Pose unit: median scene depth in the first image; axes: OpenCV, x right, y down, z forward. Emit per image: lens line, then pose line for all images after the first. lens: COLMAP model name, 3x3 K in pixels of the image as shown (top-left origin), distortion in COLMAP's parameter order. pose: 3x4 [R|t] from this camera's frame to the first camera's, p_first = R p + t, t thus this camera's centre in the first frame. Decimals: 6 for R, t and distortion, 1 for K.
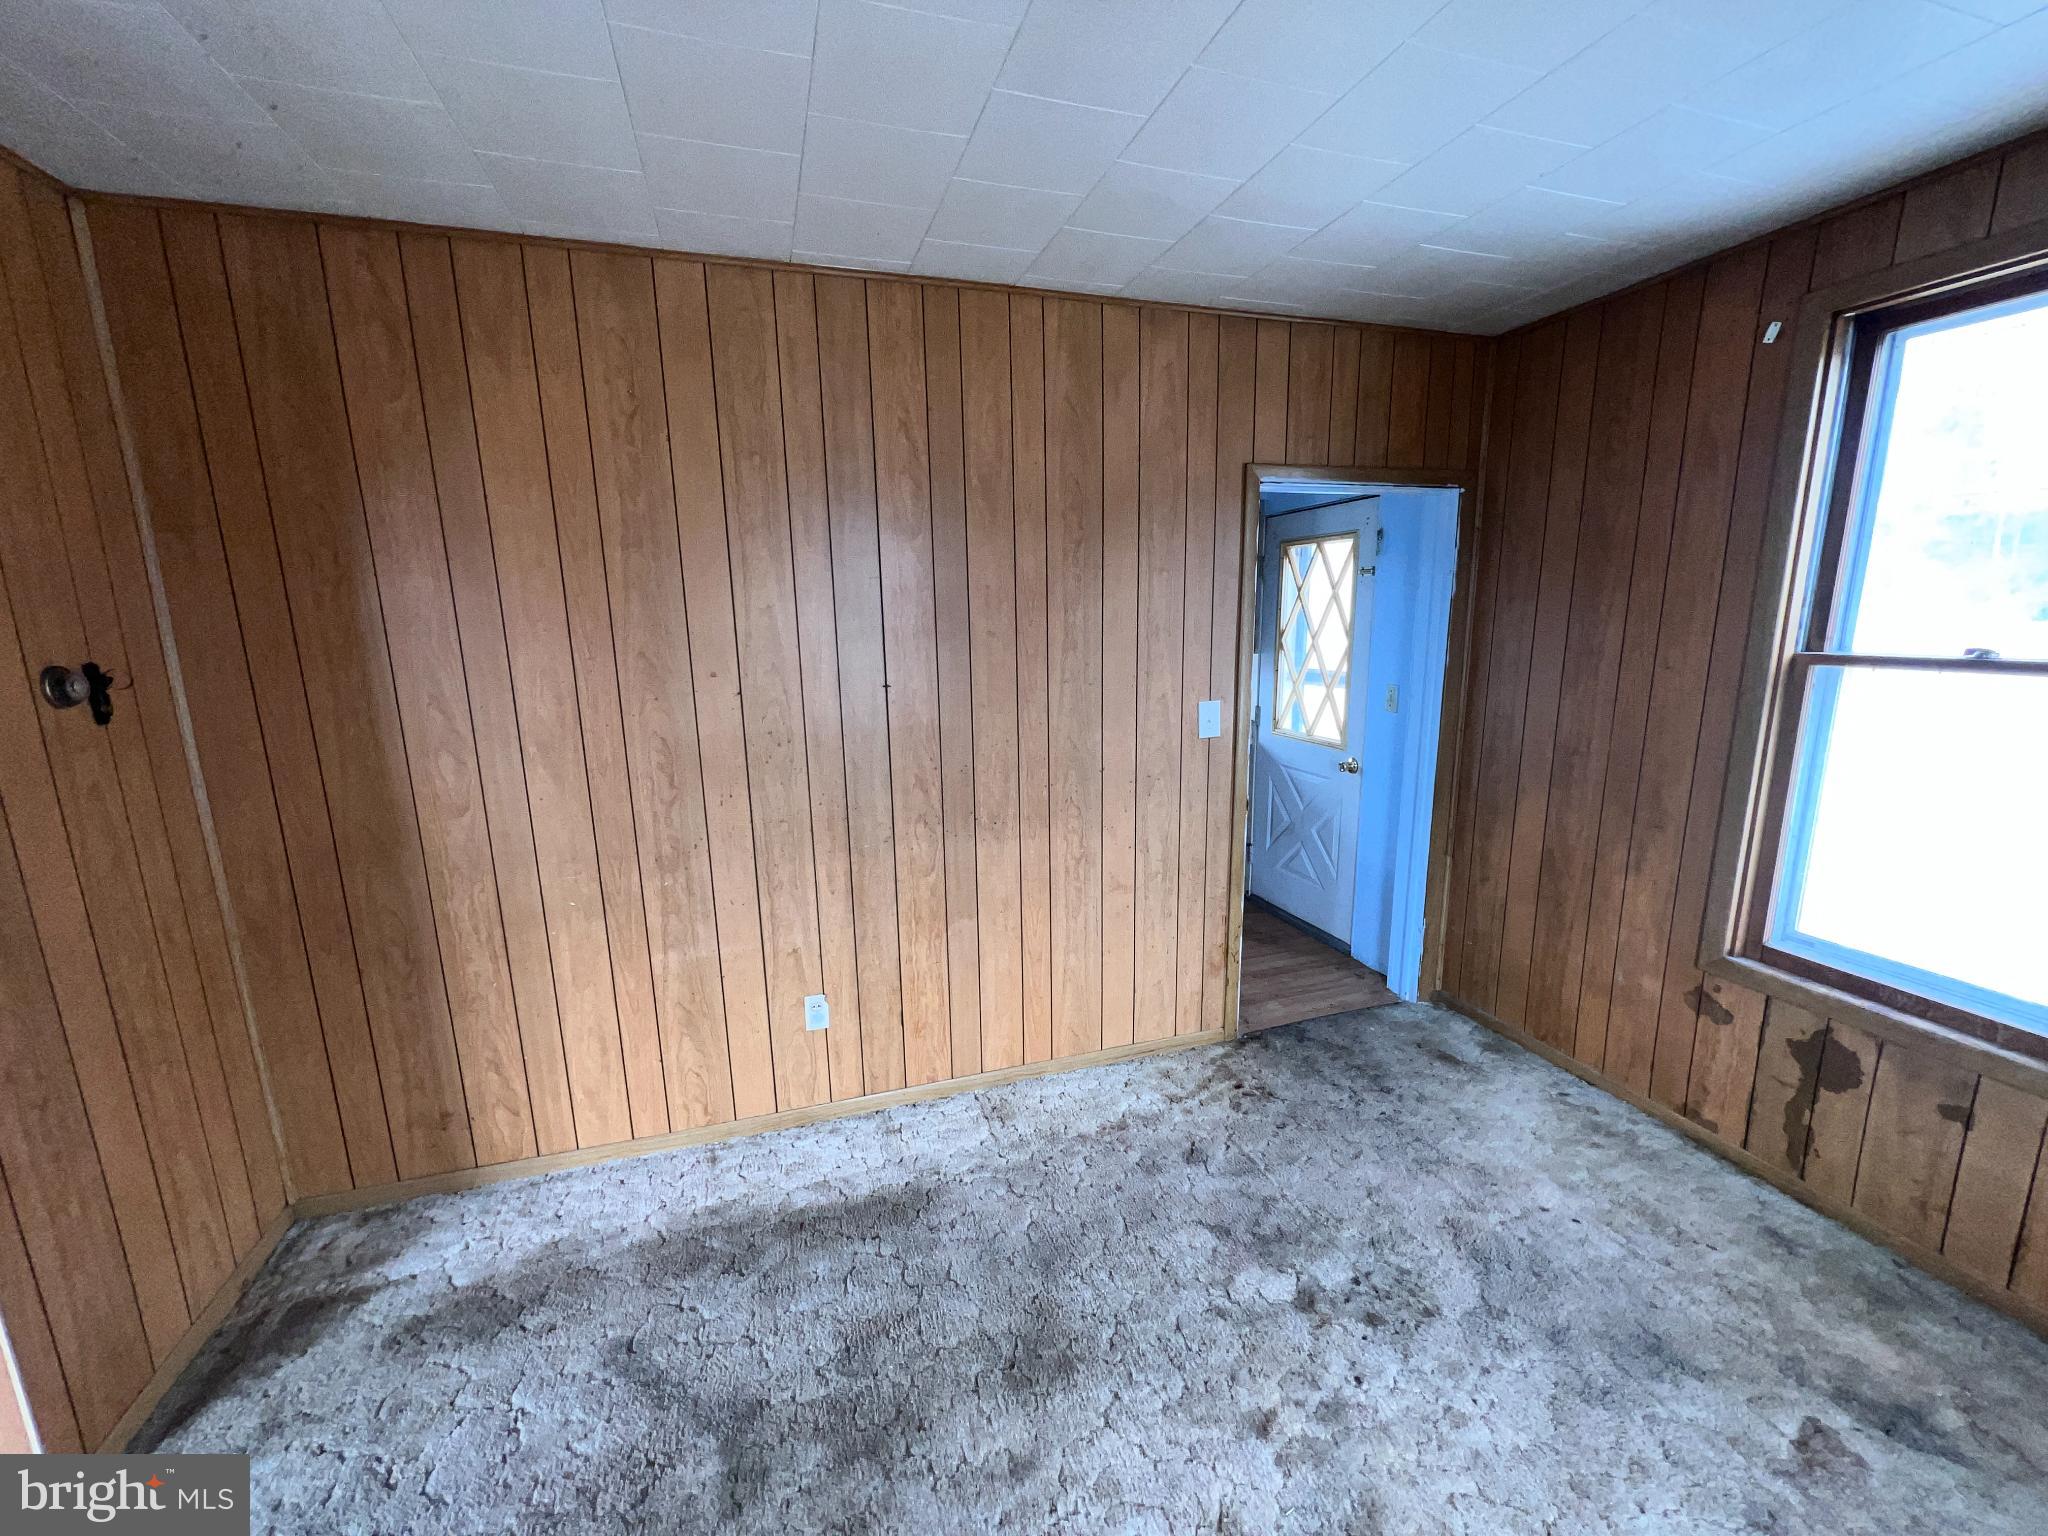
lens RADIAL K [[815.8, 0, 1024.0], [0, 815.8, 768.0], [0, 0, 1]] dist [0.000028, -0.000290]
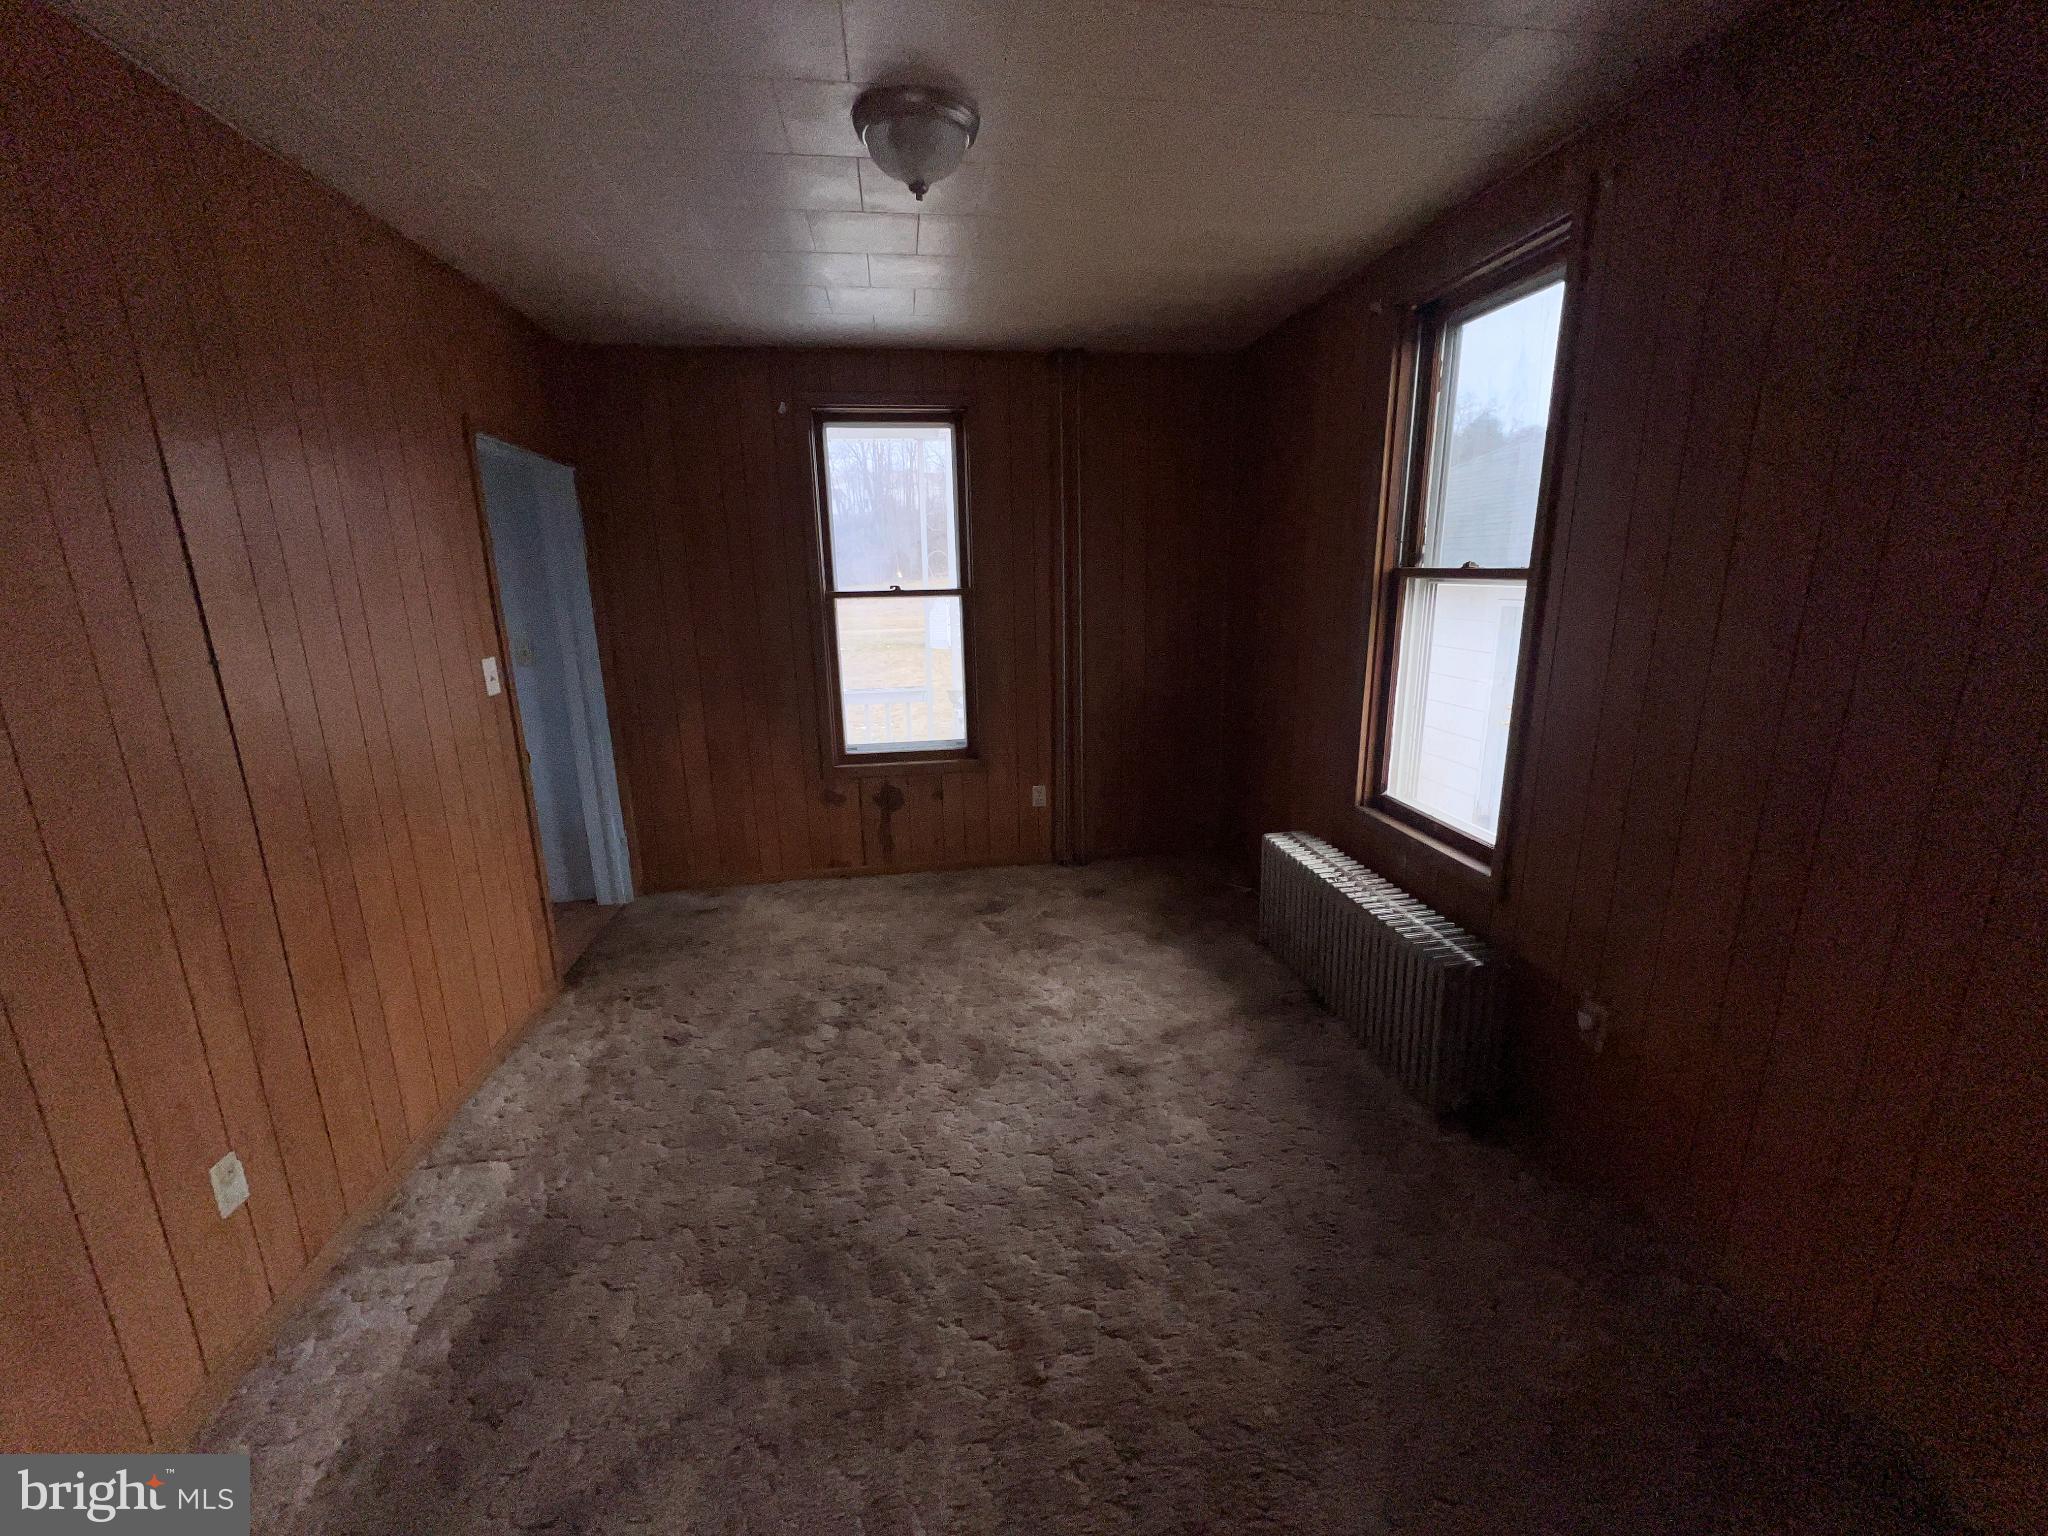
lens RADIAL K [[816.4, 0, 1022.3], [0, 816.4, 772.2], [0, 0, 1]] dist [-0.002001, -0.000123]
pose [[0.171093, -0.220257, 0.960320, -0.781073], [0.200924, 0.962009, 0.184847, -0.001346], [-0.964550, 0.161326, 0.208848, 0.250674]]
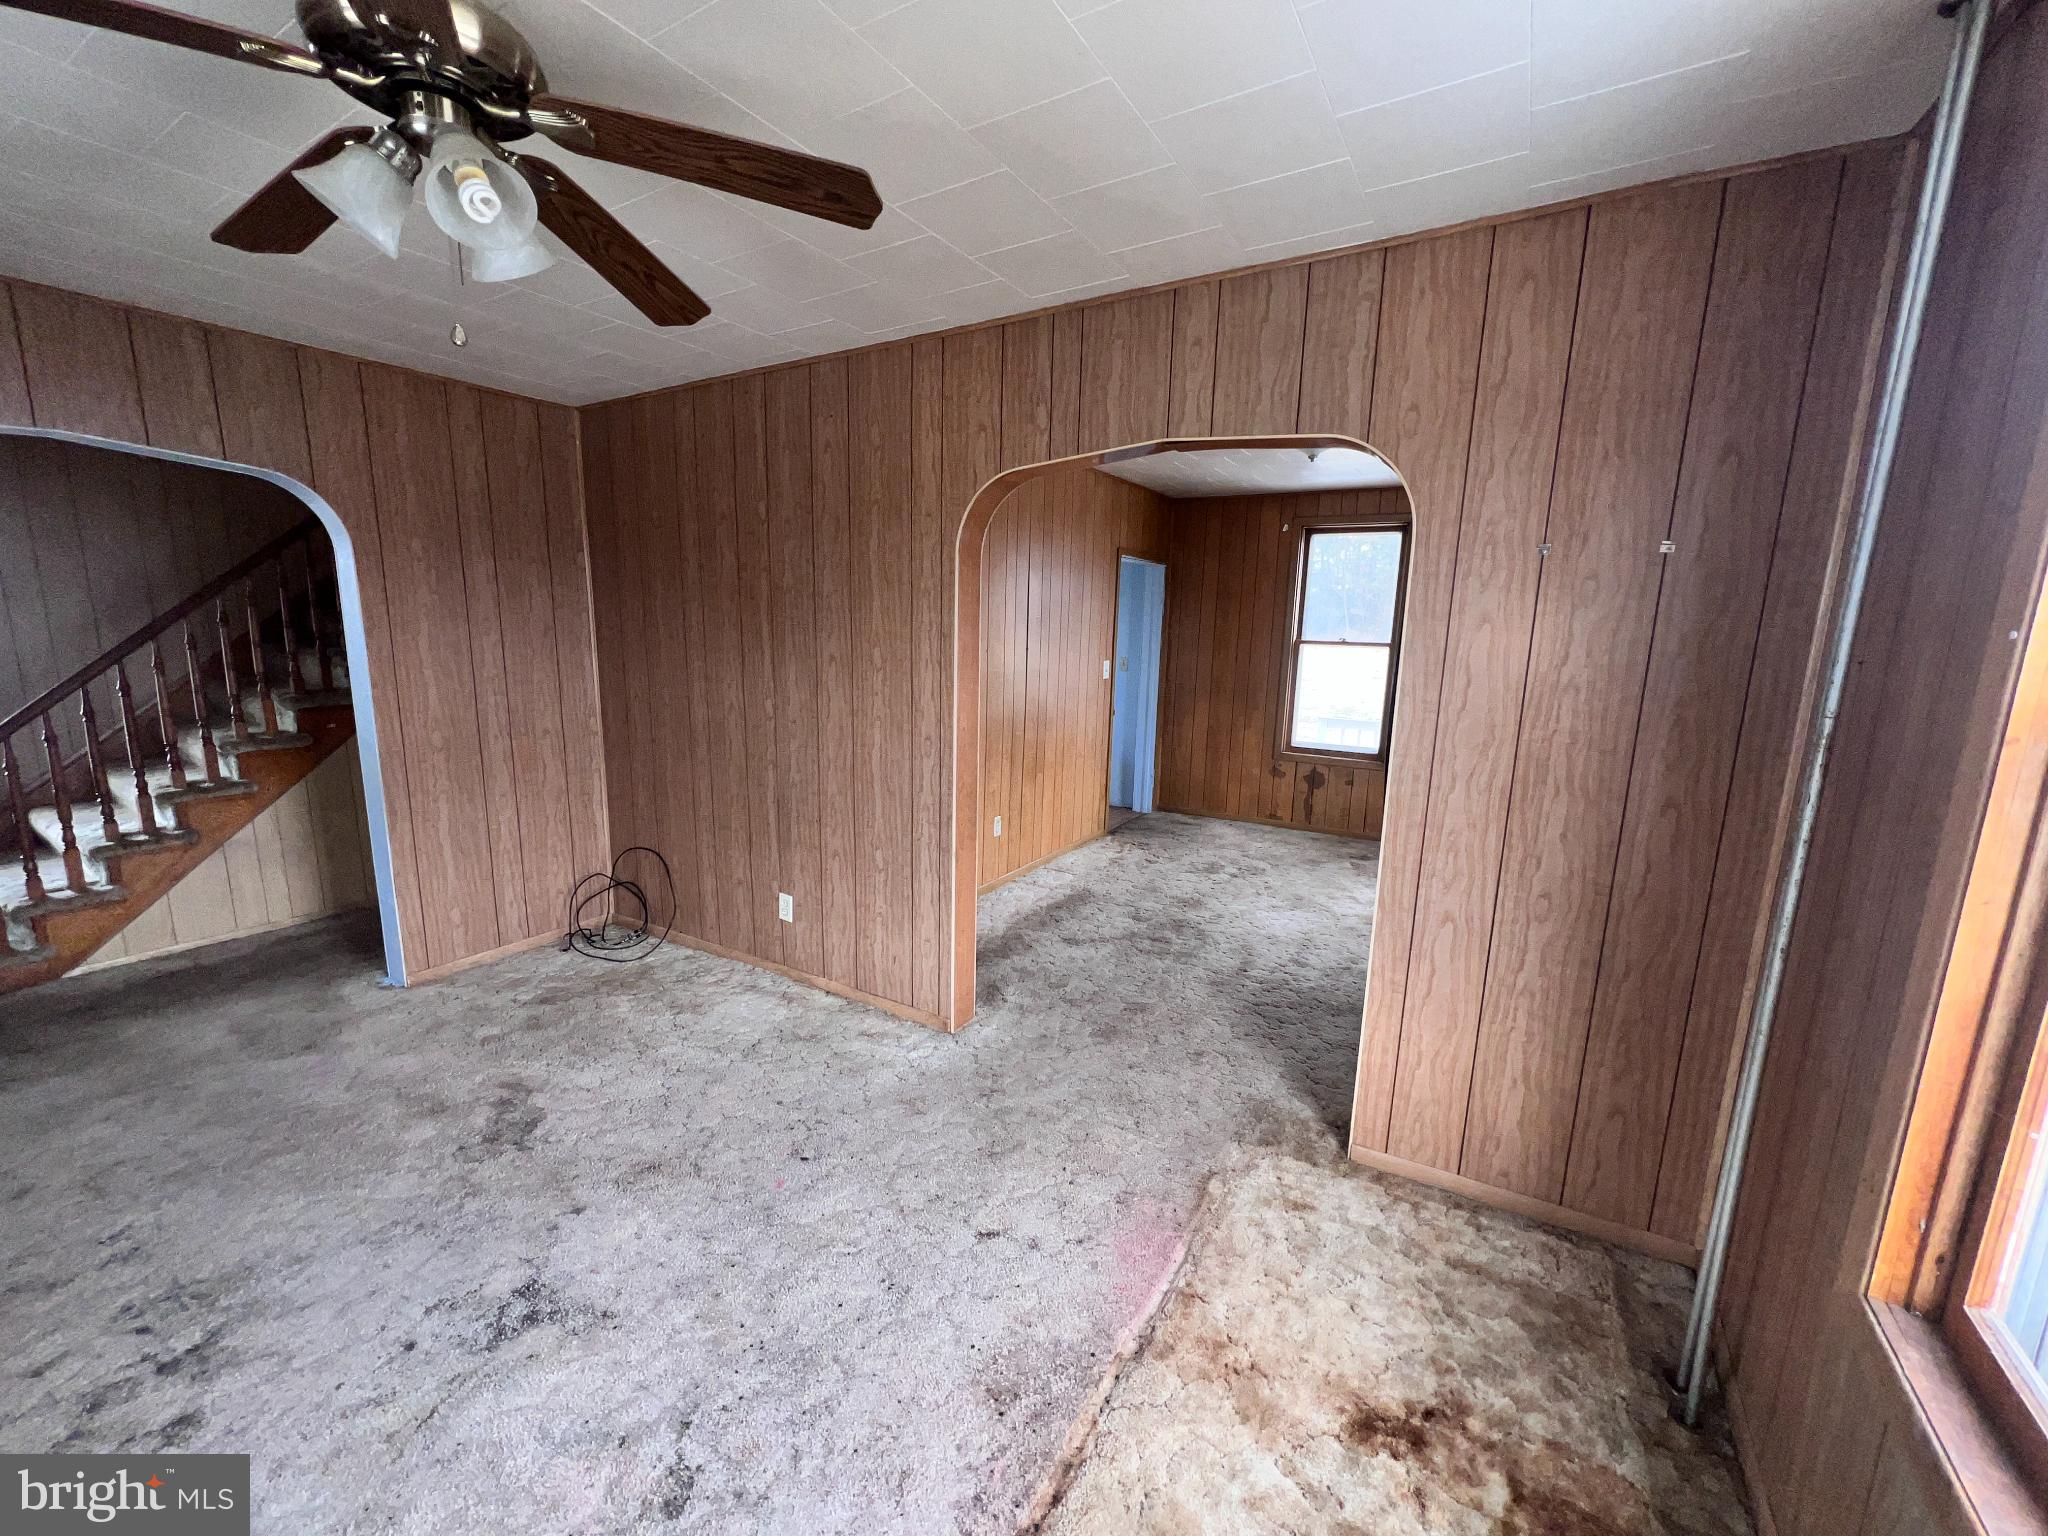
lens RADIAL K [[816.4, 0, 1022.3], [0, 816.4, 772.2], [0, 0, 1]] dist [-0.002001, -0.000123]
pose [[0.752635, -0.084565, 0.652985, -1.595257], [0.086356, 0.995830, 0.029431, 0.147066], [-0.652751, 0.034239, 0.756798, -0.493072]]
